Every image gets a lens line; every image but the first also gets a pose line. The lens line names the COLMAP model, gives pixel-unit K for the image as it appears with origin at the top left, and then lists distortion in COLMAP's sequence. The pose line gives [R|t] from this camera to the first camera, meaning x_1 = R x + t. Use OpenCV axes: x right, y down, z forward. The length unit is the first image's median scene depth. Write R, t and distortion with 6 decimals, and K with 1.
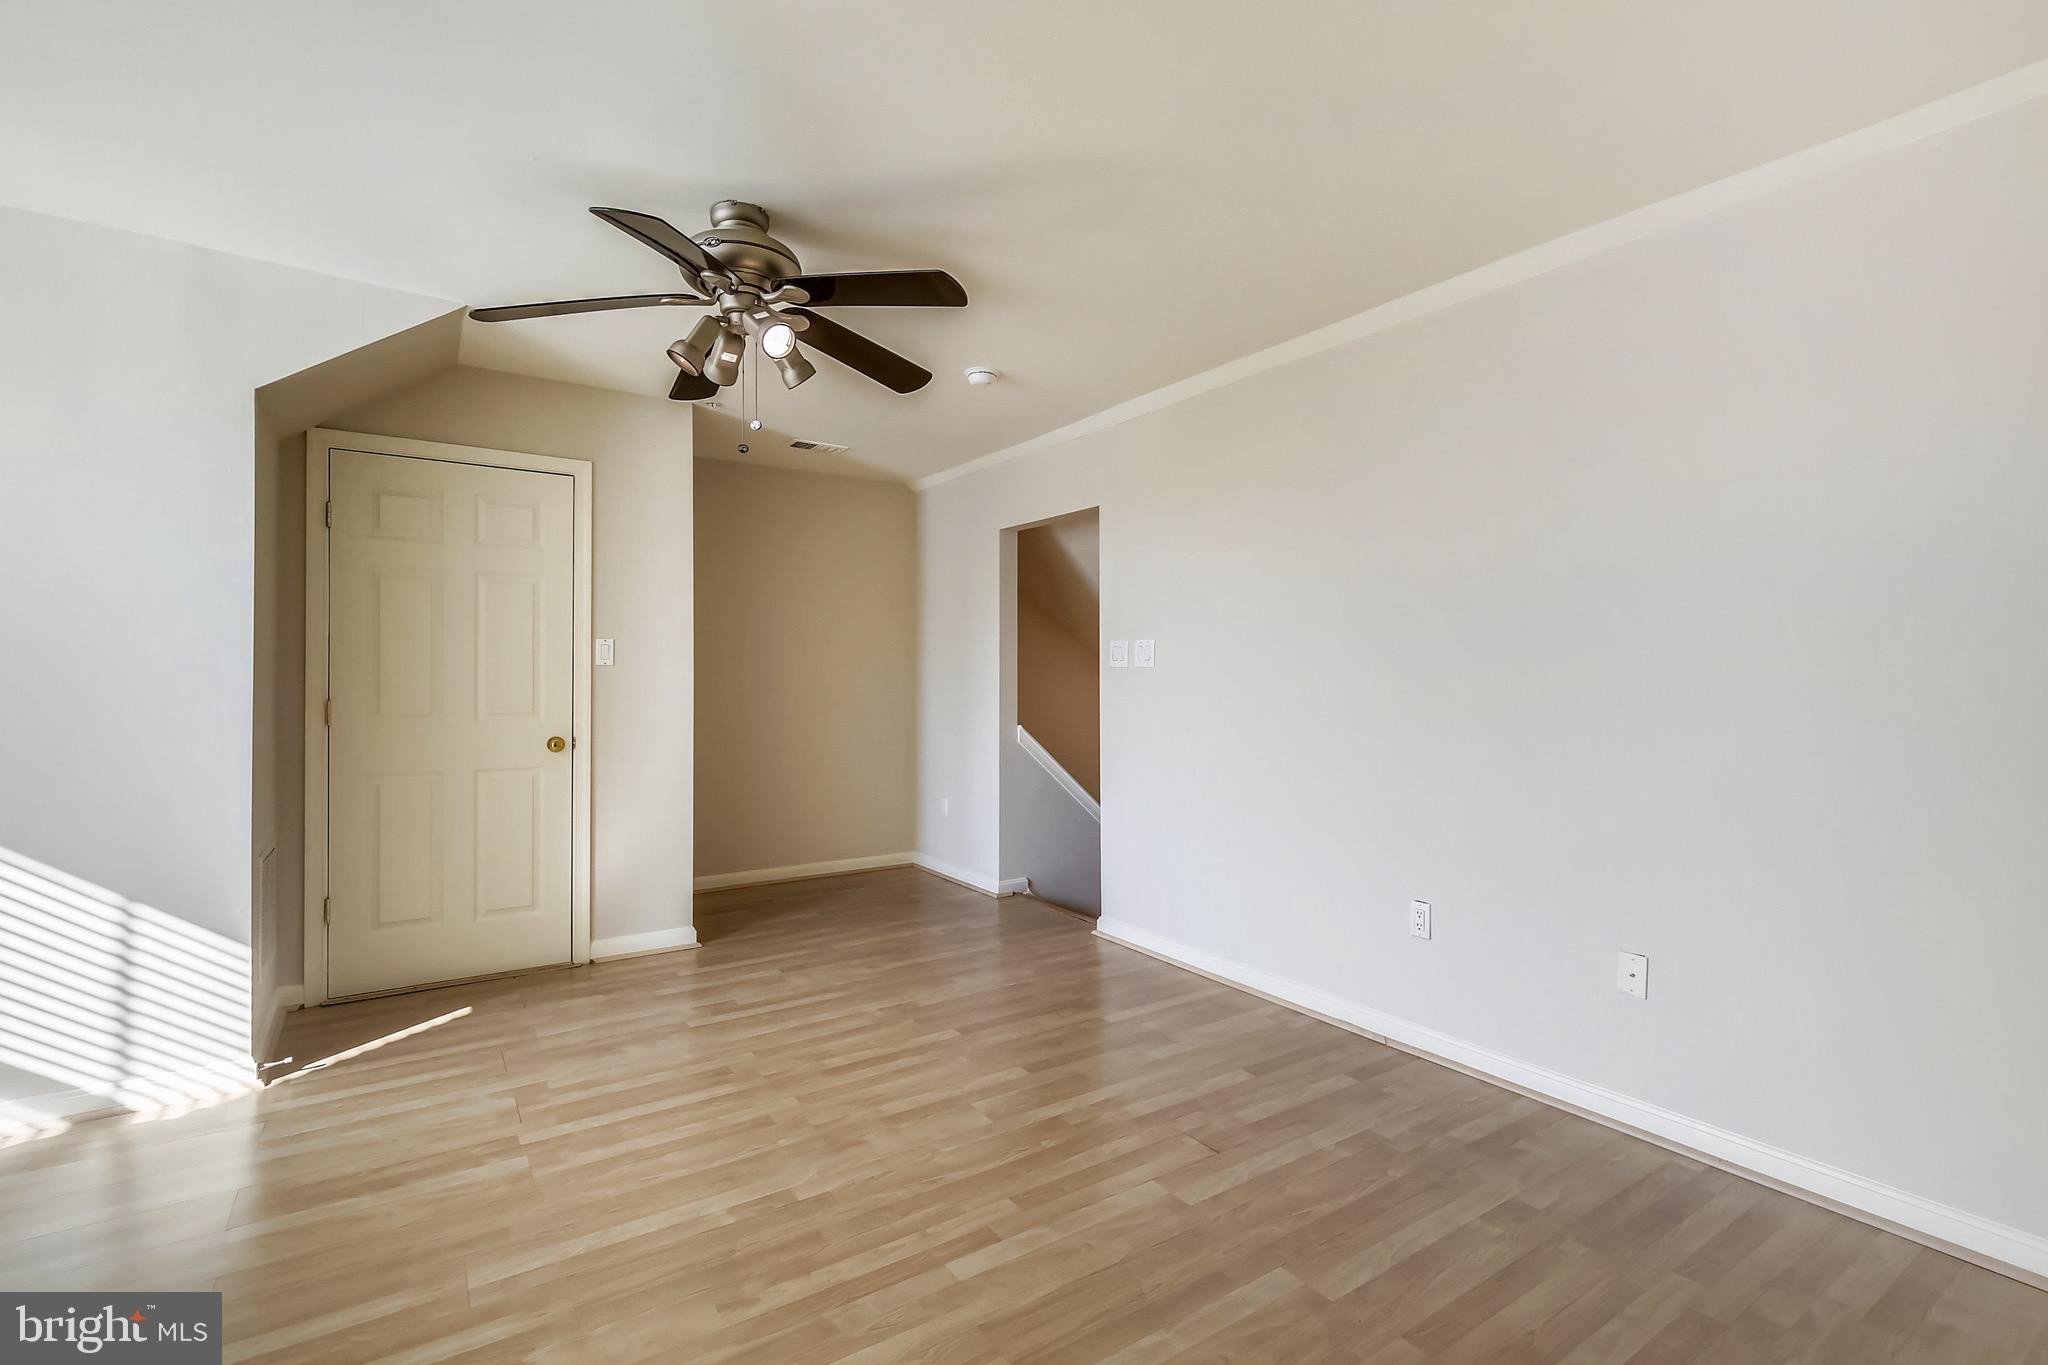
lens RADIAL K [[928.6, 0, 1025.6], [0, 928.6, 679.3], [0, 0, 1]] dist [0.006267, -0.000299]
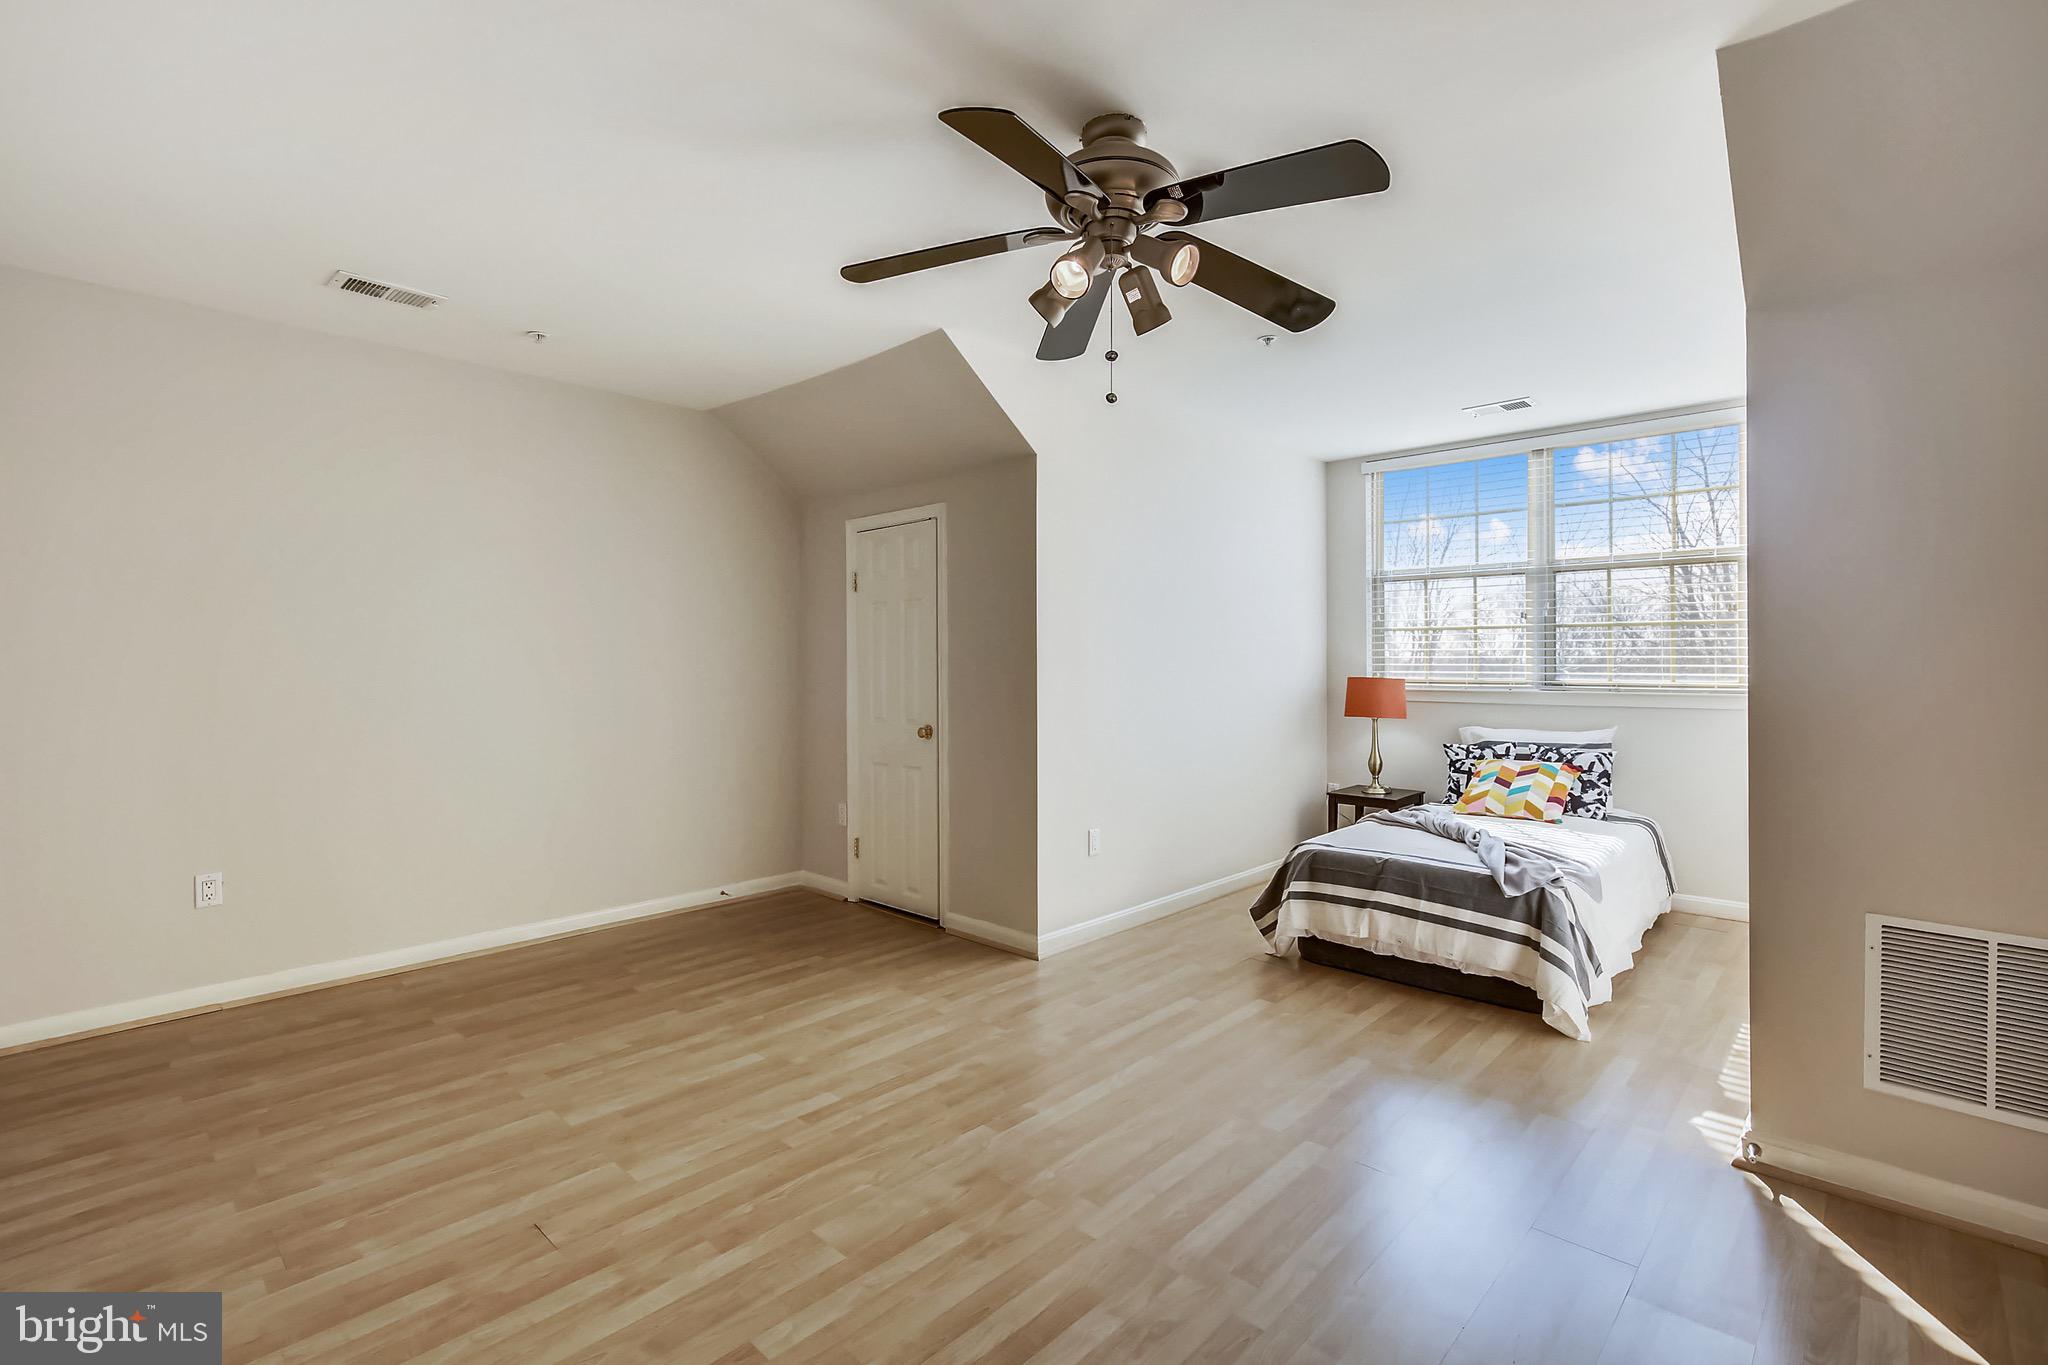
lens RADIAL K [[928.6, 0, 1023.2], [0, 928.6, 673.6], [0, 0, 1]] dist [0.006267, -0.000299]
pose [[-0.975607, 0.000782, -0.219525, -0.041584], [-0.001964, 0.999923, 0.012291, -0.000769], [0.219518, 0.012422, -0.975529, 2.013082]]
